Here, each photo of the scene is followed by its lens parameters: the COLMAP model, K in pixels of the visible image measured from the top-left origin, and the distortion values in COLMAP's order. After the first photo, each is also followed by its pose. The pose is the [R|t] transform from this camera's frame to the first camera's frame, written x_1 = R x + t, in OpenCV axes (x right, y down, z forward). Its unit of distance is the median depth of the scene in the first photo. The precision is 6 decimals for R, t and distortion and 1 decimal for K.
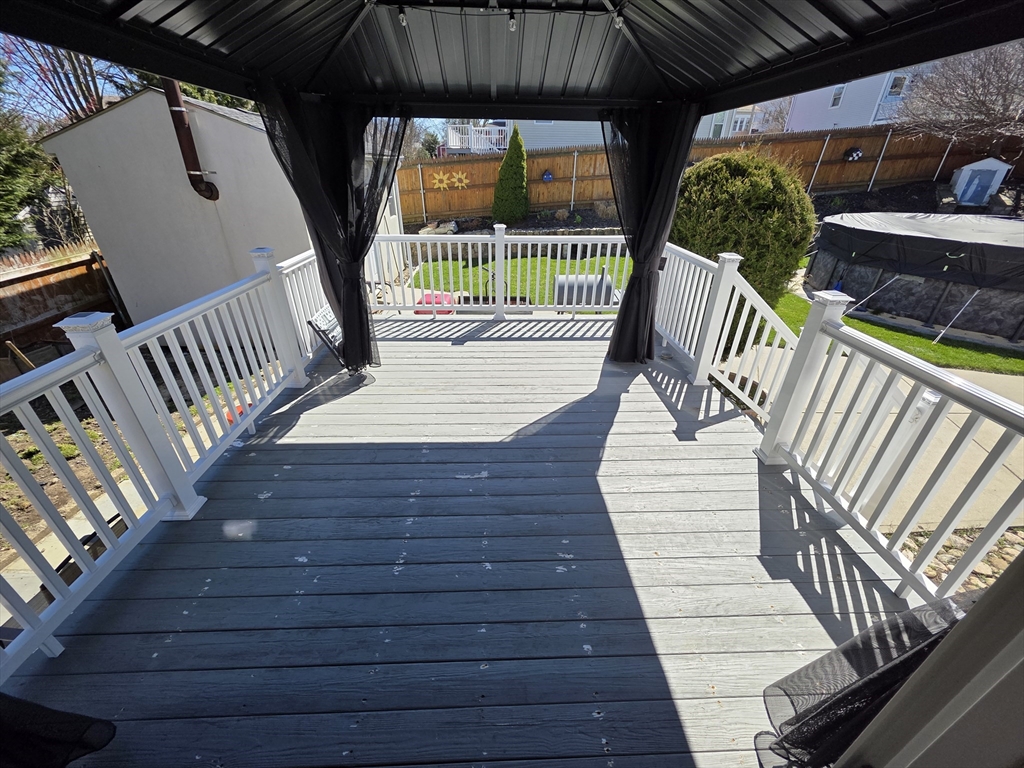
lens RADIAL K [[404.9, 0, 512.0], [0, 404.9, 384.0], [0, 0, 1]] dist [0.001348, 0.000114]
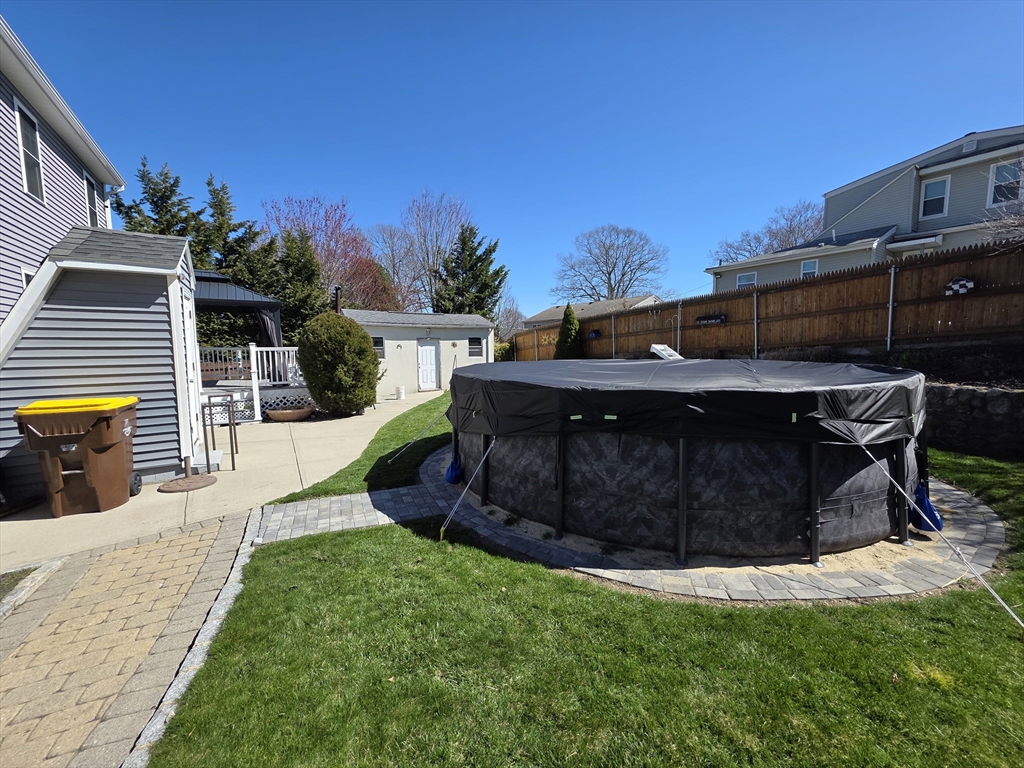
lens RADIAL K [[404.9, 0, 512.0], [0, 404.9, 384.0], [0, 0, 1]] dist [0.001348, 0.000114]
pose [[0.519655, 0.071832, -0.851351, 1.721867], [-0.396835, 0.902744, -0.166055, -0.128316], [0.756625, 0.424137, 0.497621, 0.450994]]
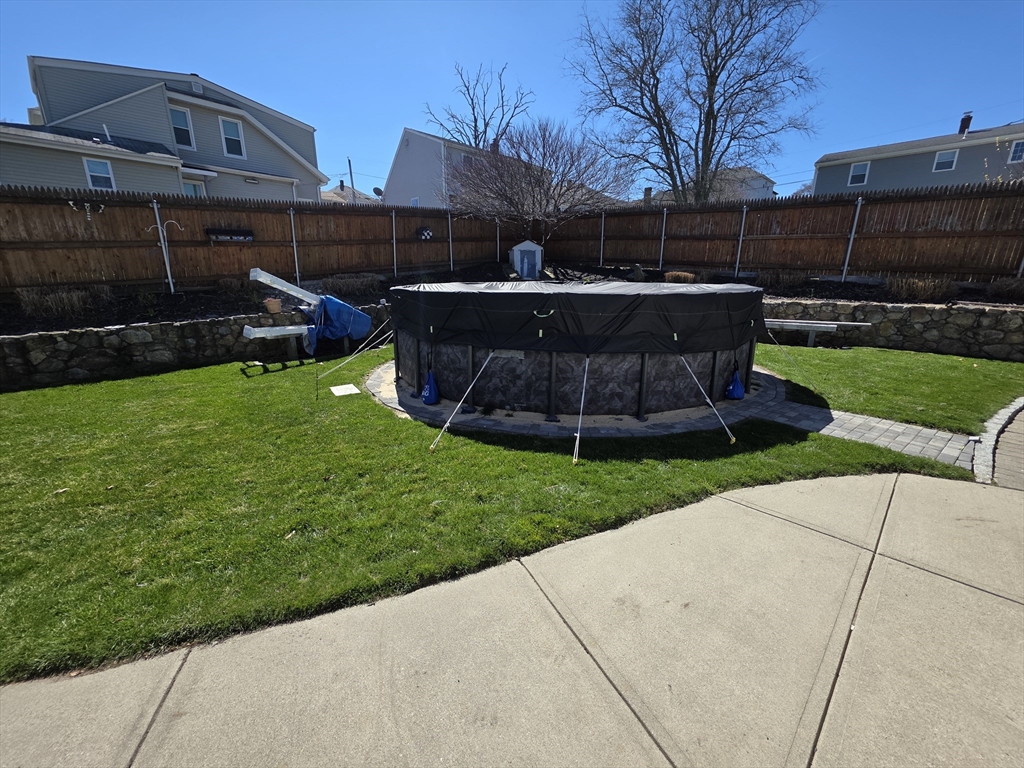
lens RADIAL K [[404.9, 0, 512.0], [0, 404.9, 384.0], [0, 0, 1]] dist [0.001348, 0.000114]
pose [[0.720301, -0.188994, 0.667419, 0.504123], [0.336391, 0.936629, -0.097818, -0.138415], [-0.606636, 0.294972, 0.738230, 0.491447]]
